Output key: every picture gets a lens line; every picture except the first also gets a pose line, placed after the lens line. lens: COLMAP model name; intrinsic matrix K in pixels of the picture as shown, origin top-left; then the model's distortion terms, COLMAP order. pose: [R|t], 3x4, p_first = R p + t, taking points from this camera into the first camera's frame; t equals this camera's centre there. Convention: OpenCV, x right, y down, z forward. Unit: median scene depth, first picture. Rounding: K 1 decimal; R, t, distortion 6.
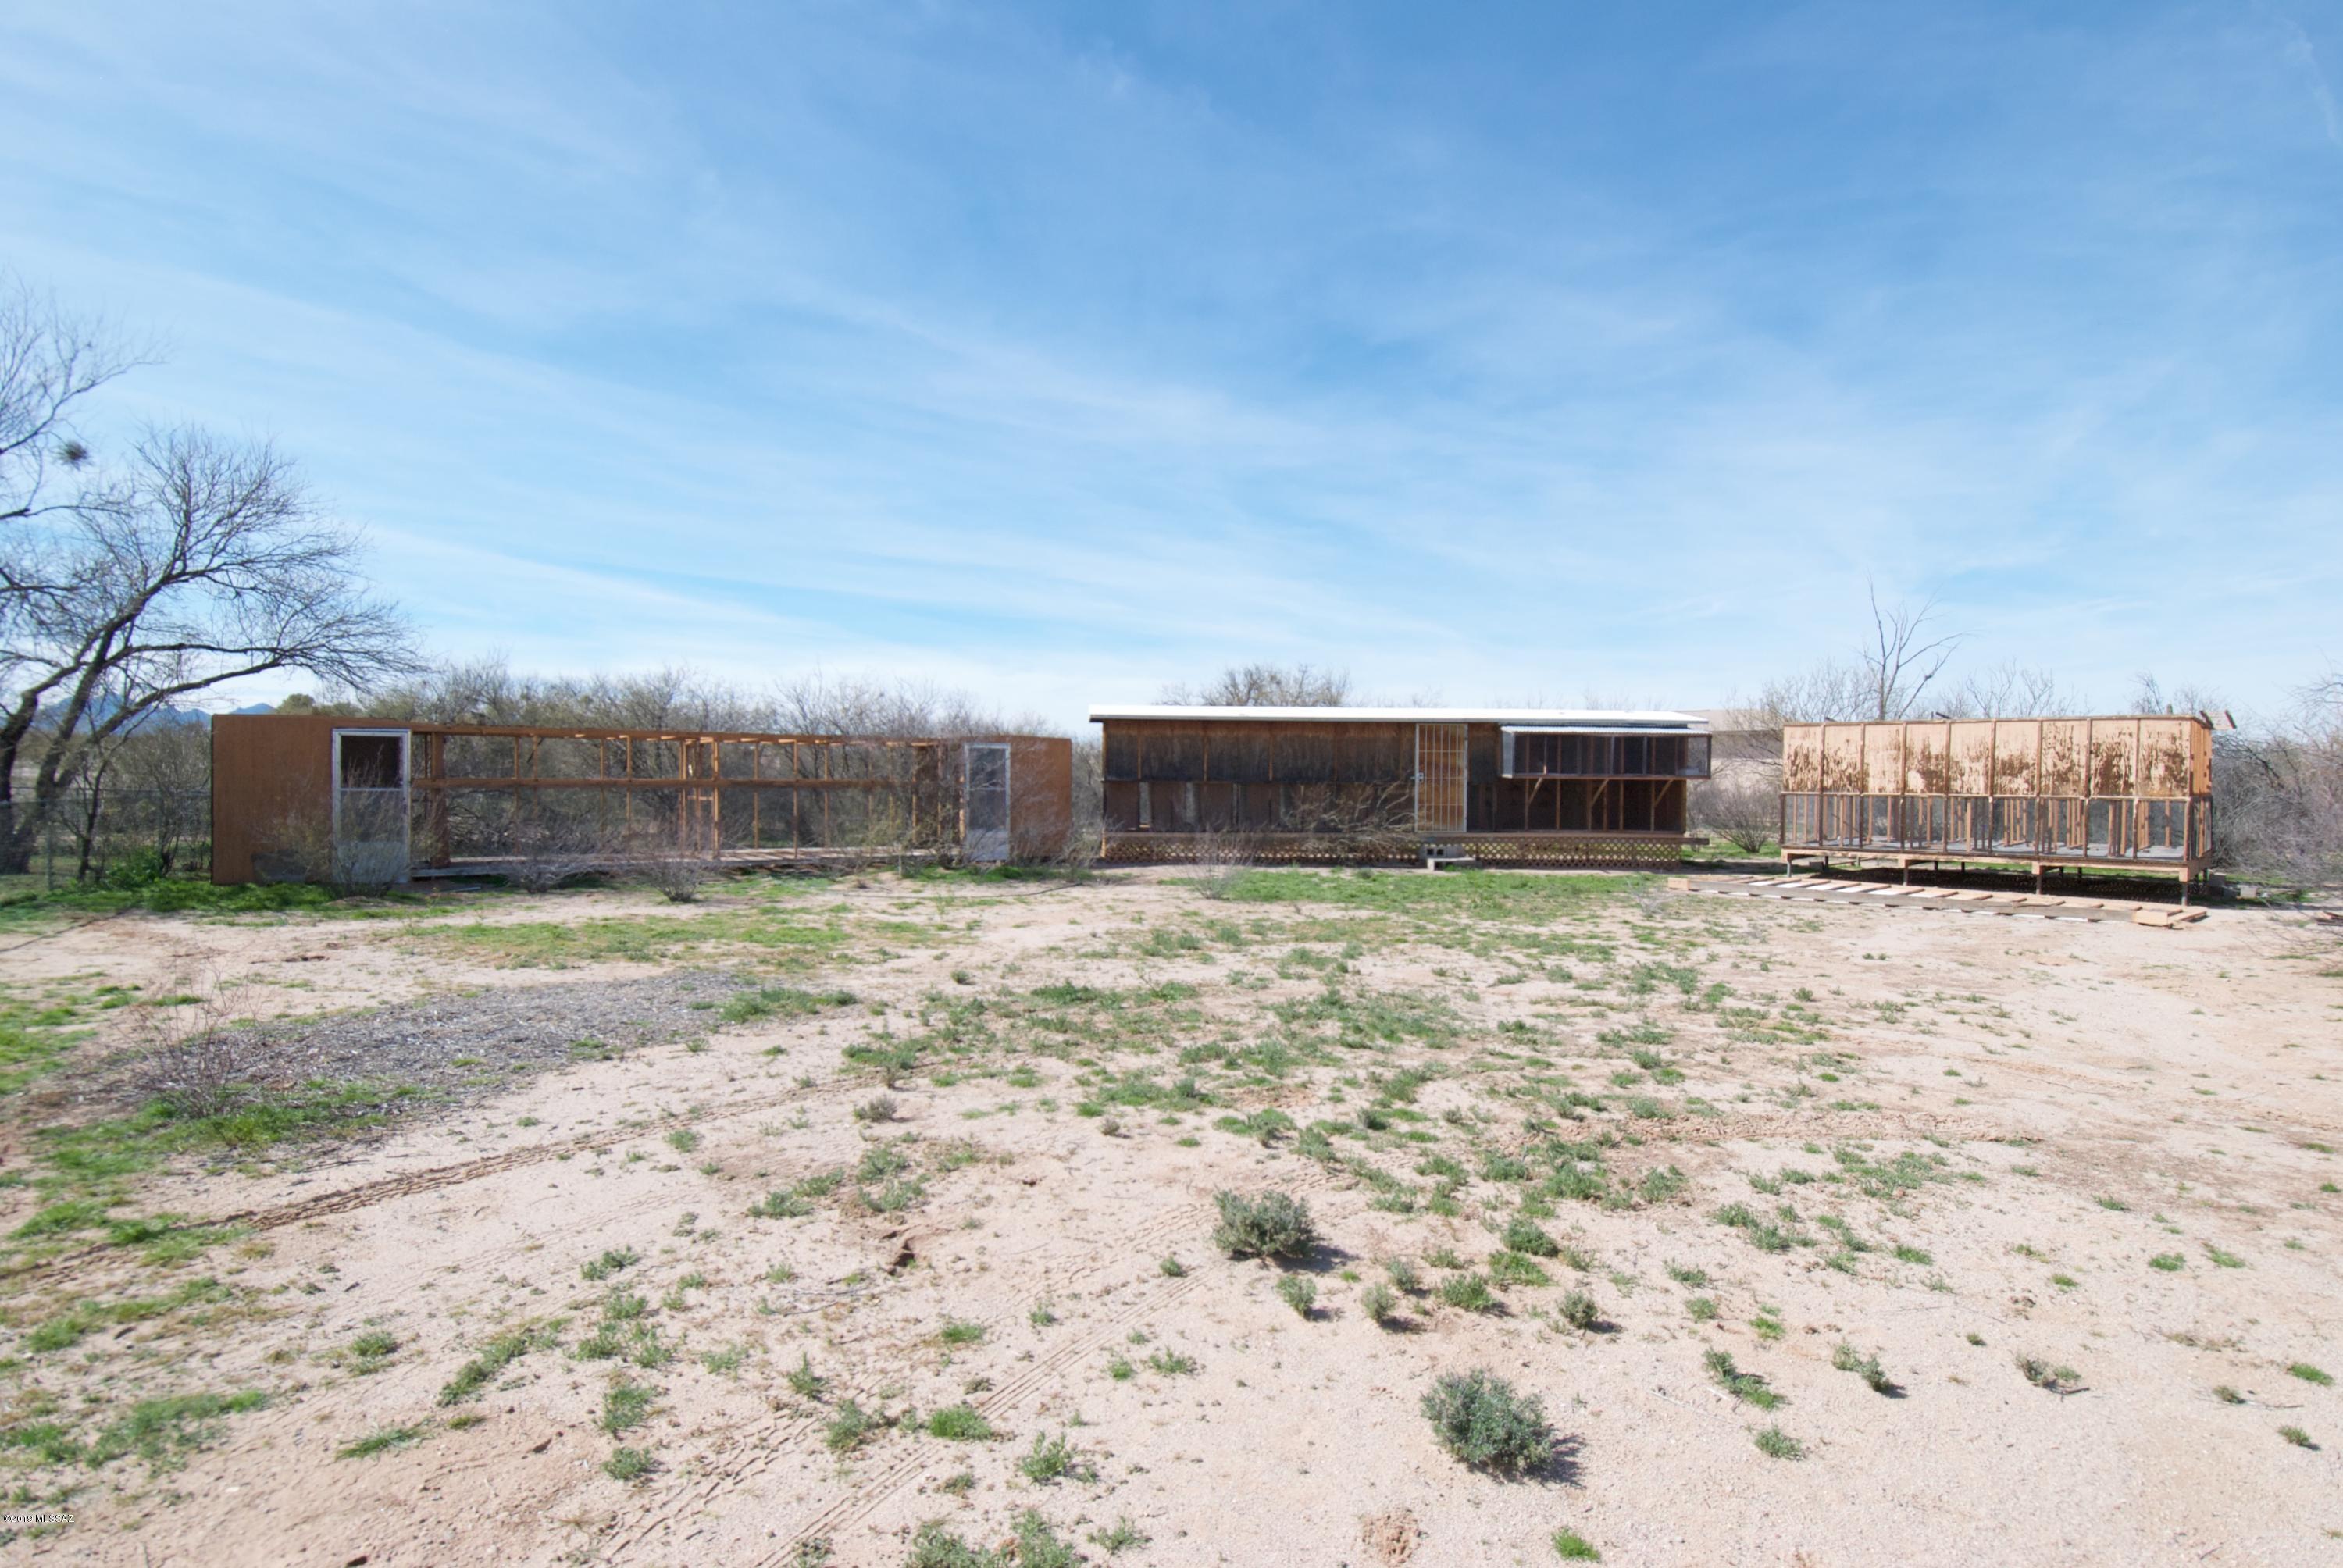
lens RADIAL K [[1215.4, 0, 1171.9], [0, 1215.4, 780.2], [0, 0, 1]] dist [0.018246, -0.006241]
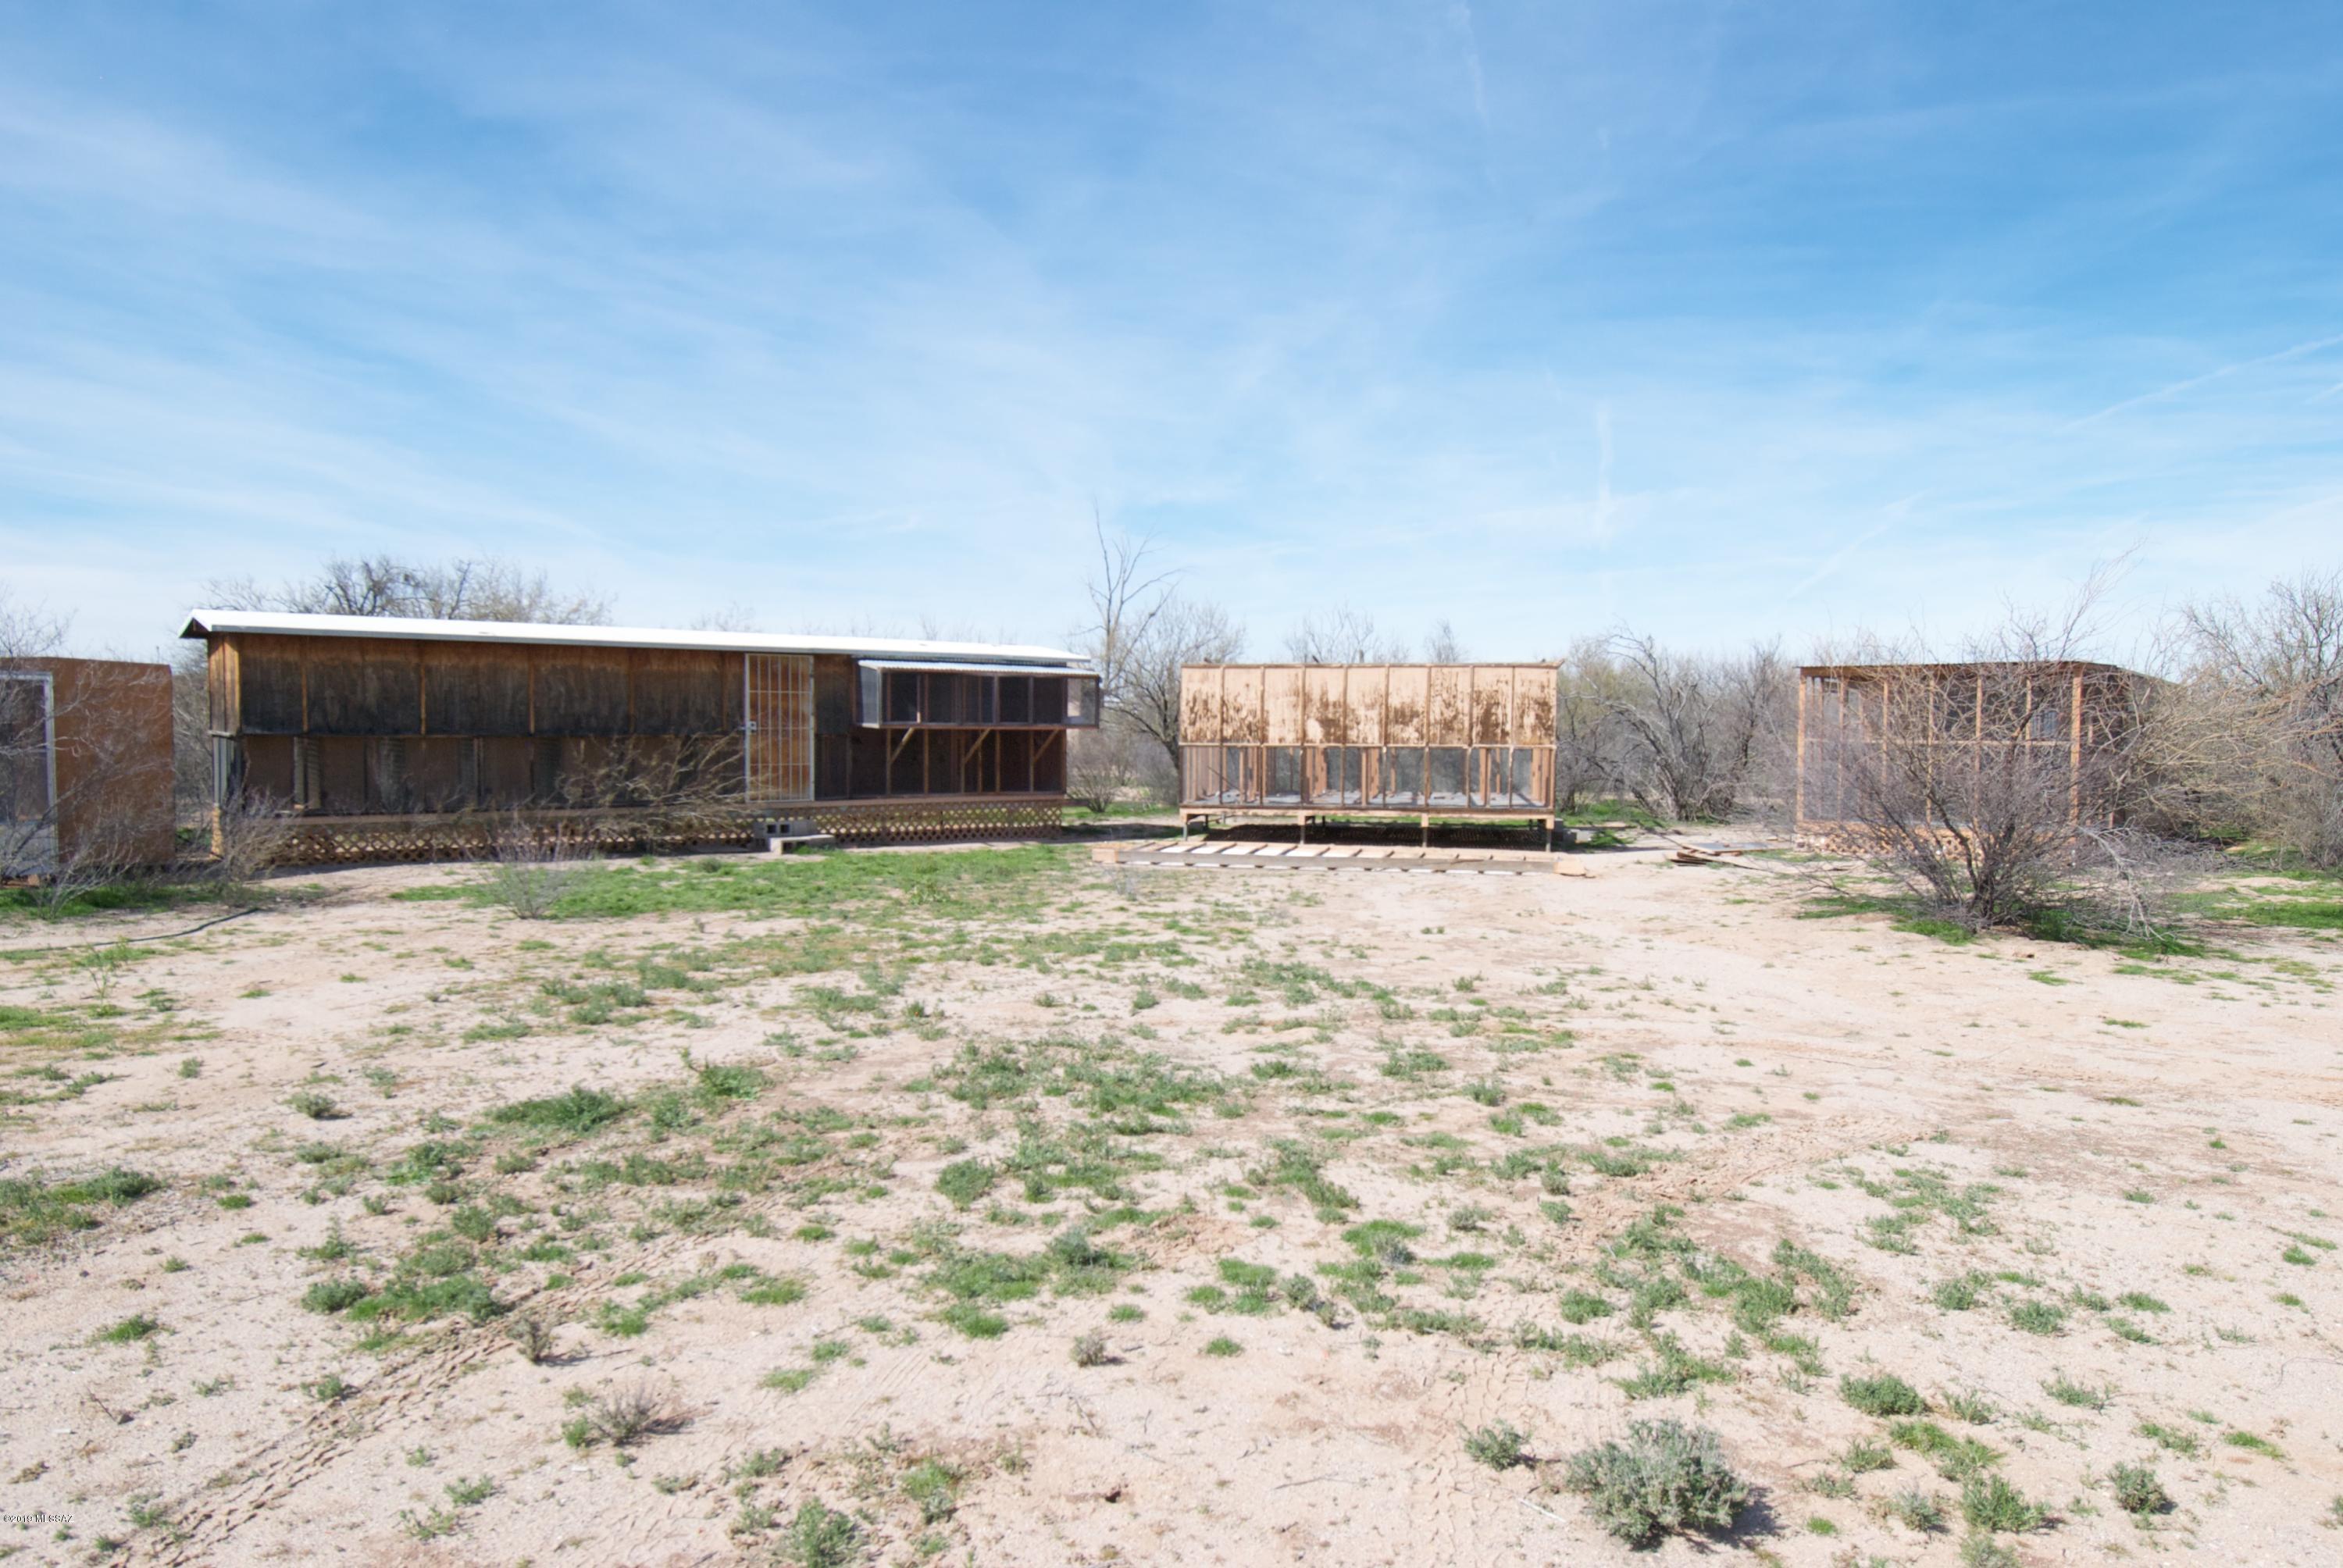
lens RADIAL K [[1536.7, 0, 1171.5], [0, 1536.7, 781.4], [0, 0, 1]] dist [0.021518, -0.007508]
pose [[0.829928, -0.023567, 0.557373, -0.121062], [0.003361, 0.999300, 0.037248, -0.004224], [-0.557861, -0.029040, 0.829426, 0.106890]]
